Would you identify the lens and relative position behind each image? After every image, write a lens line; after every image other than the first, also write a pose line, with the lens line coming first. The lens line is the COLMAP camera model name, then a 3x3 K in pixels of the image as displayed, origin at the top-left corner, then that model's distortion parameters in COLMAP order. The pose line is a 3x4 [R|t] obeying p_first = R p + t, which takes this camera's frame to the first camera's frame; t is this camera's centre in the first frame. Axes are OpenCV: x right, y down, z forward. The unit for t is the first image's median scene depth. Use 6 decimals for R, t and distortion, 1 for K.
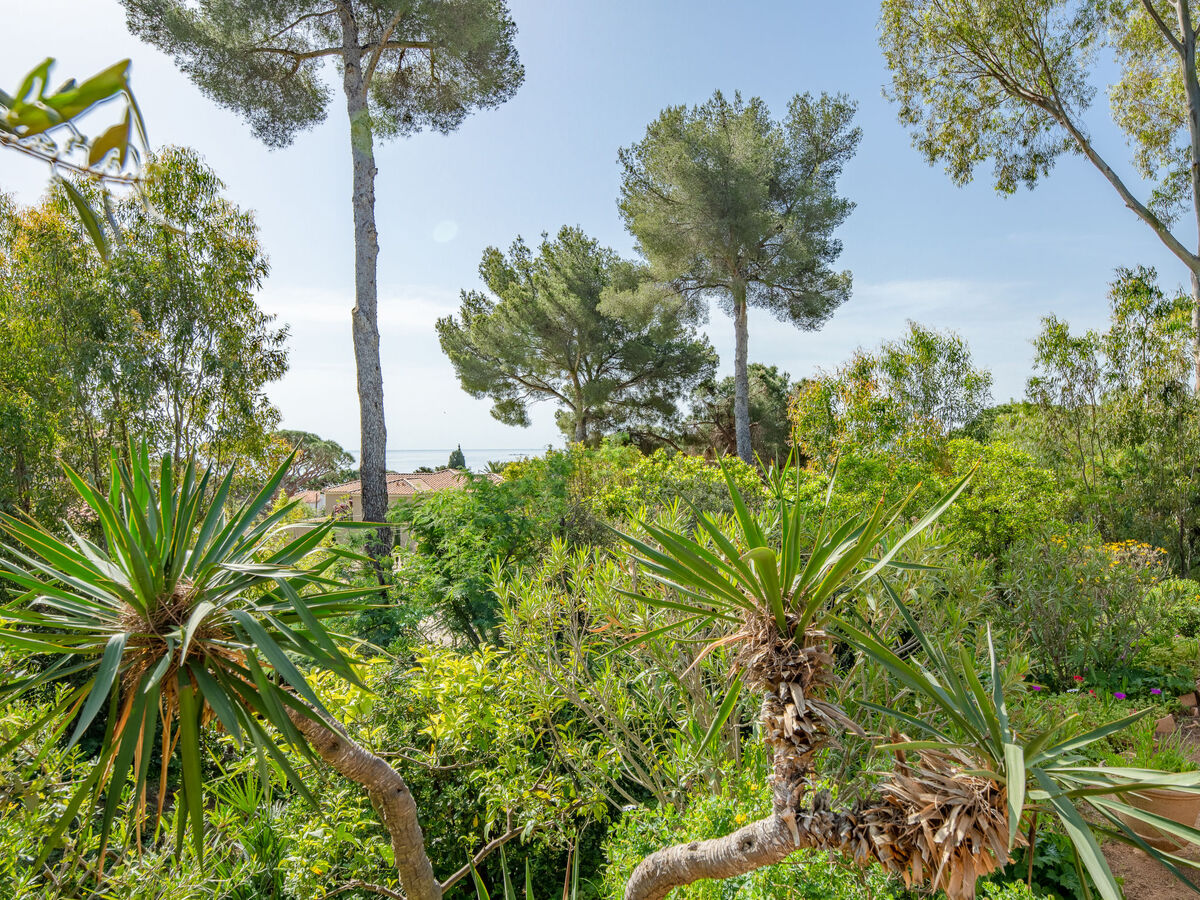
lens RADIAL K [[863.3, 0, 597.5], [0, 863.3, 452.5], [0, 0, 1]] dist [0.024319, 0.006091]
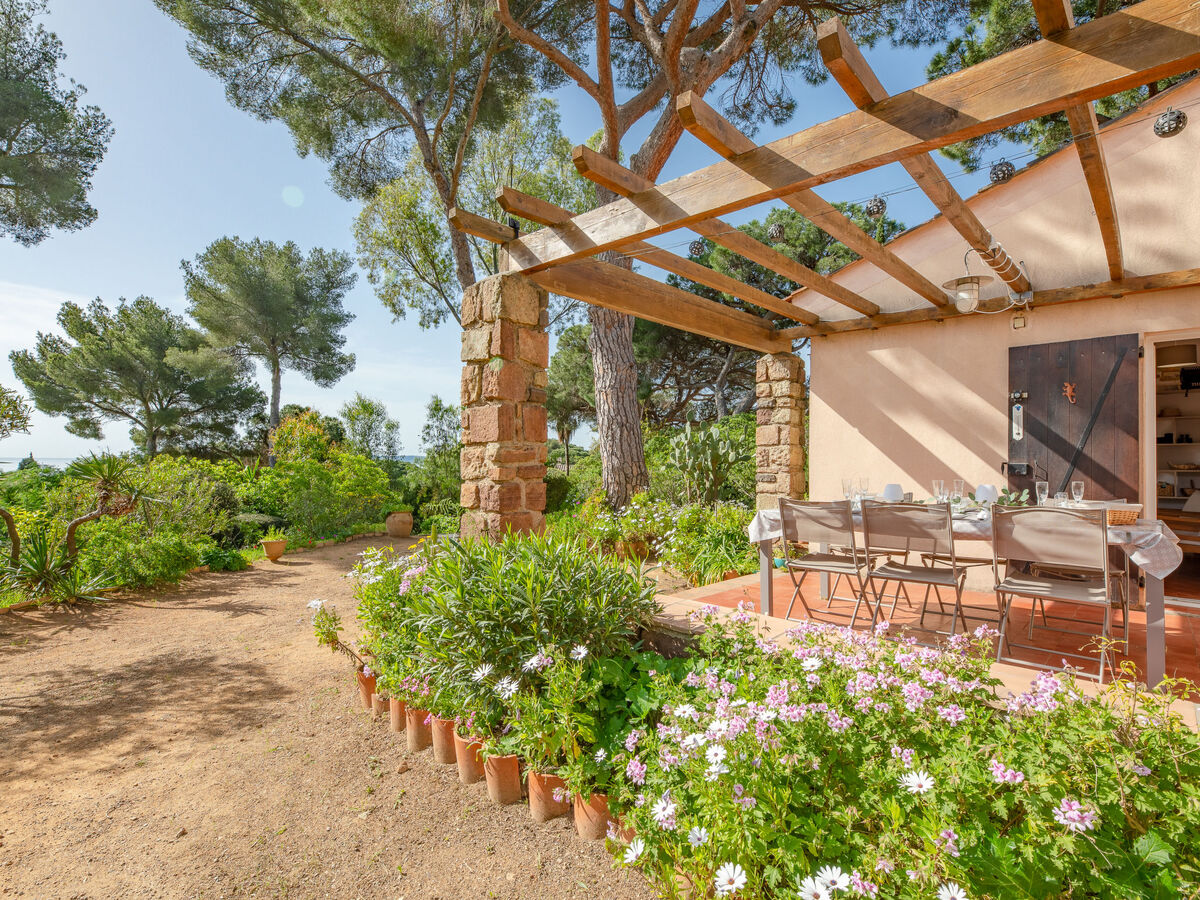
lens RADIAL K [[602.6, 0, 589.8], [0, 602.6, 447.0], [0, 0, 1]] dist [0.009524, -0.003428]
pose [[0.831805, 0.030416, 0.554234, 0.029130], [-0.012990, 0.999291, -0.035343, 0.003622], [-0.554916, 0.022199, 0.831610, -0.192277]]
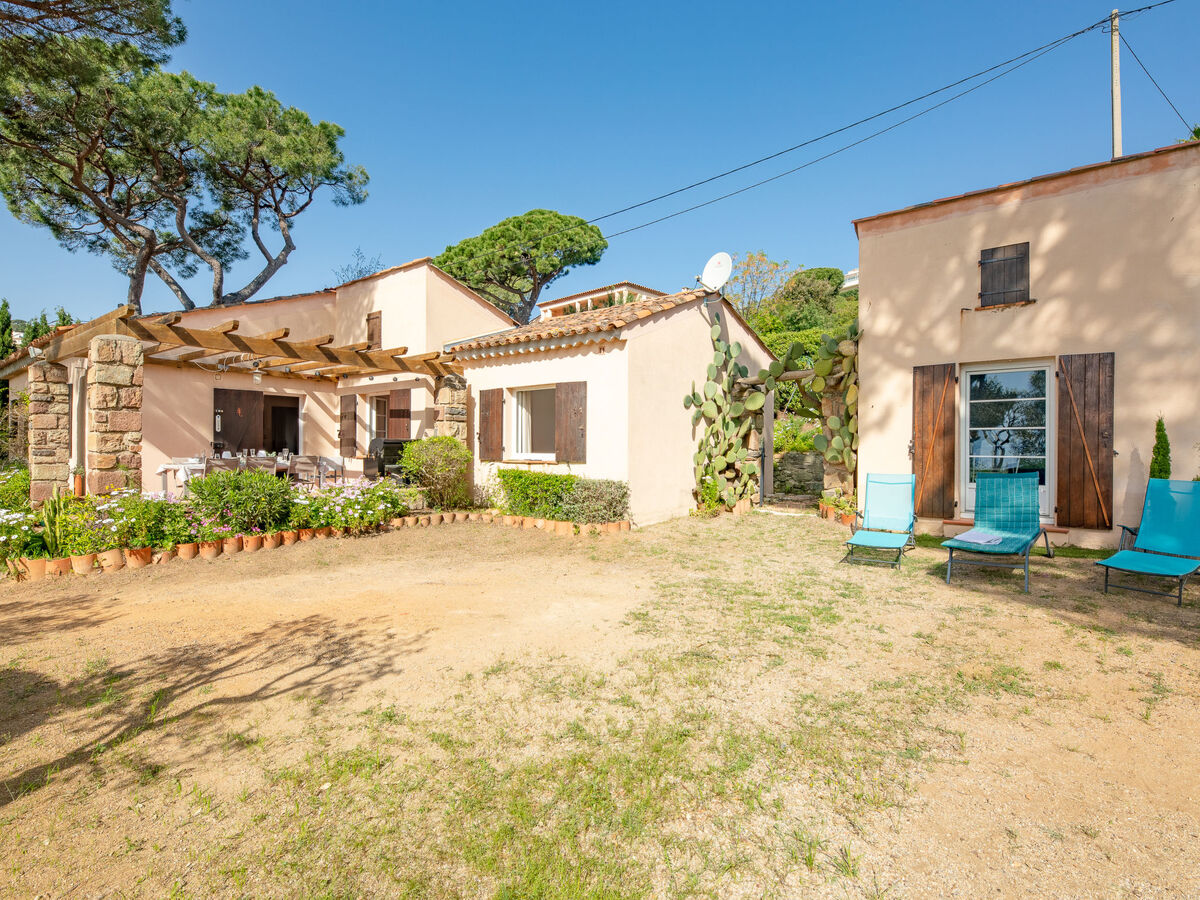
lens RADIAL K [[602.6, 0, 601.3], [0, 602.6, 446.9], [0, 0, 1]] dist [0.009524, -0.003428]
pose [[-0.609840, 0.006572, 0.792497, -0.178621], [0.006508, 0.999973, -0.003285, 0.005972], [-0.792498, 0.003154, -0.609867, -0.093878]]
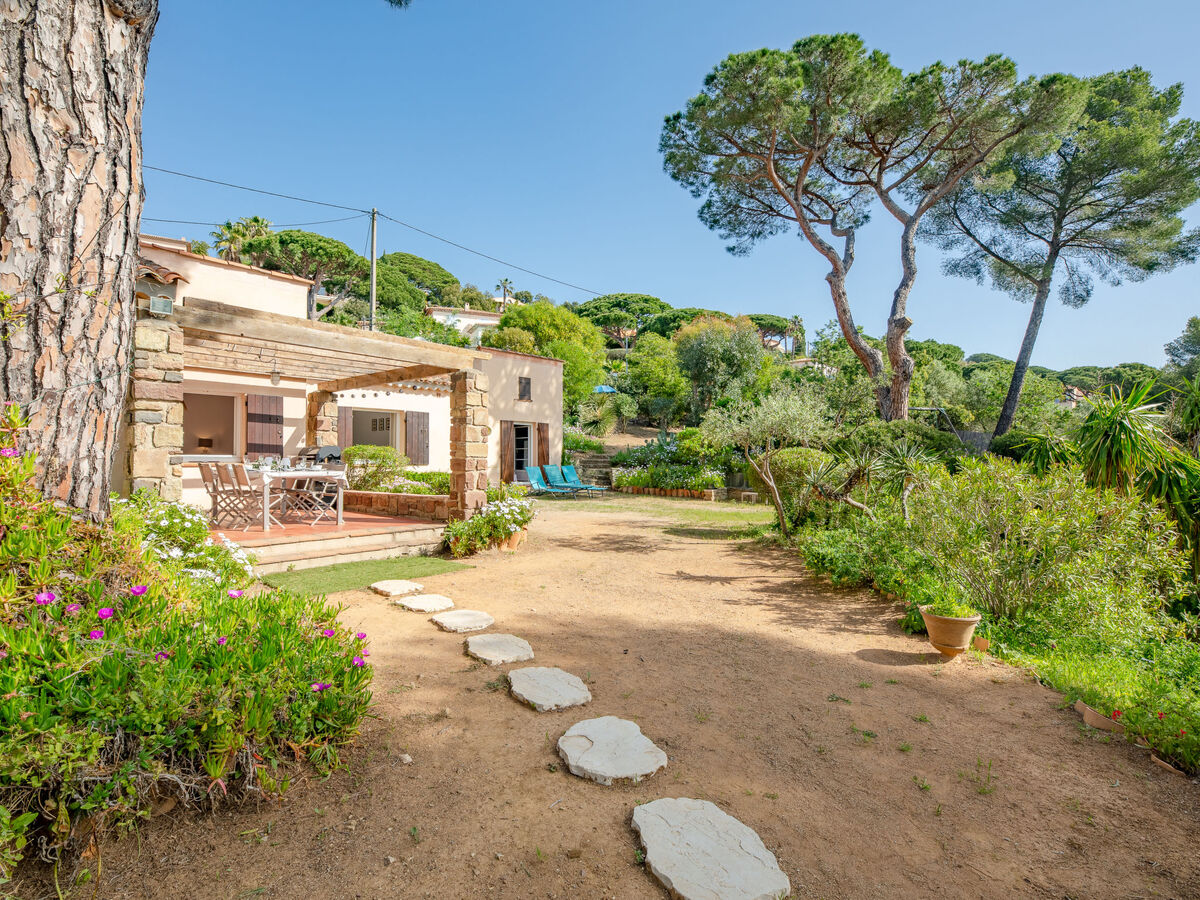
lens RADIAL K [[602.6, 0, 593.8], [0, 602.6, 445.2], [0, 0, 1]] dist [0.009524, -0.003428]
pose [[-0.817384, -0.004500, -0.576075, 0.185019], [0.003011, 0.999922, -0.012083, 0.004154], [0.576085, -0.011611, -0.817307, 0.154358]]
